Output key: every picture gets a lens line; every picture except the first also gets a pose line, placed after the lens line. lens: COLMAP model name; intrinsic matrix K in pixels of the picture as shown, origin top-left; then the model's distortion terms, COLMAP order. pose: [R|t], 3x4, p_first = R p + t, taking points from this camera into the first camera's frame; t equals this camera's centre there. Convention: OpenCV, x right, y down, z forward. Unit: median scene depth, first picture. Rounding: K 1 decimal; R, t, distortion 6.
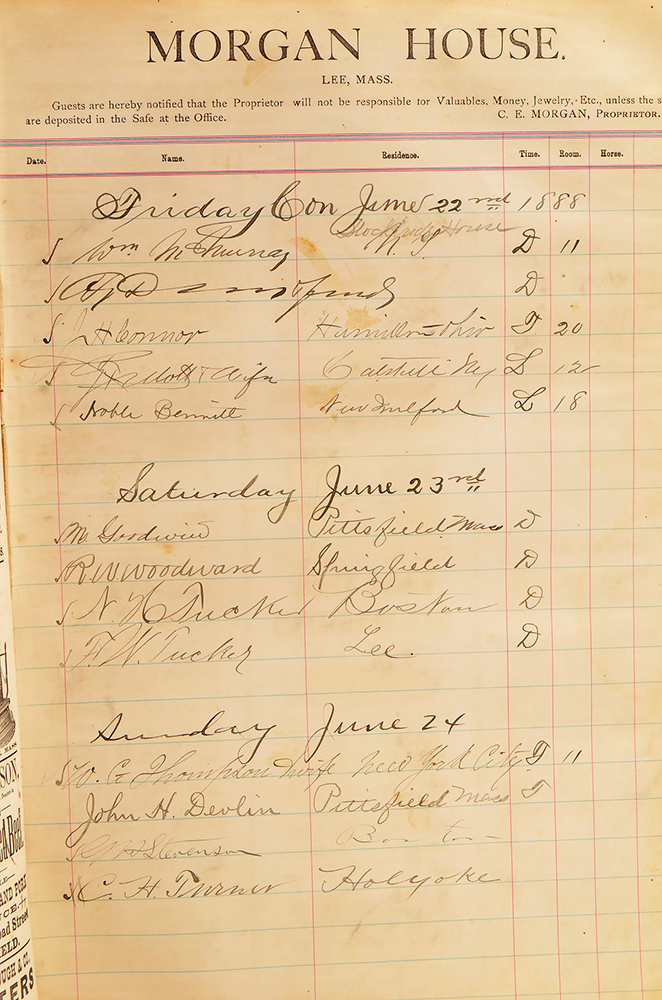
lens RADIAL K [[2156.8, 0, 332.7], [0, 2156.8, 502.0], [0, 0, 1]] dist [-0.059911, 0.000000]
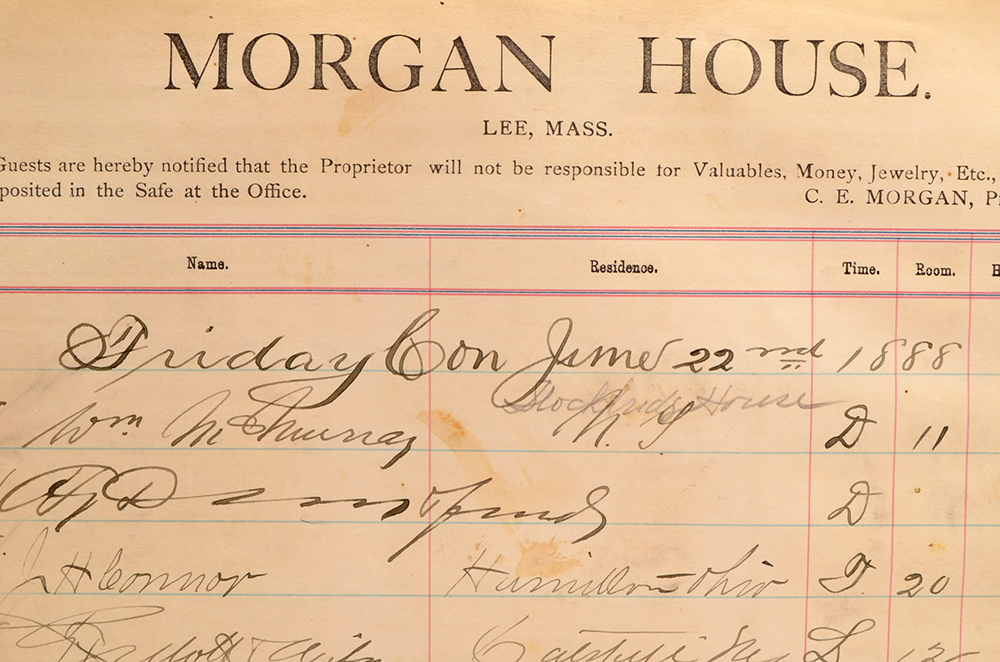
lens RADIAL K [[2156.8, 0, 497.1], [0, 2156.8, 327.7], [0, 0, 1]] dist [-0.059911, 0.000000]
pose [[0.998181, 0.028078, -0.053358, 0.028976], [-0.031101, 0.997907, -0.056700, -0.113369], [0.051654, 0.058257, 0.996964, 0.452827]]
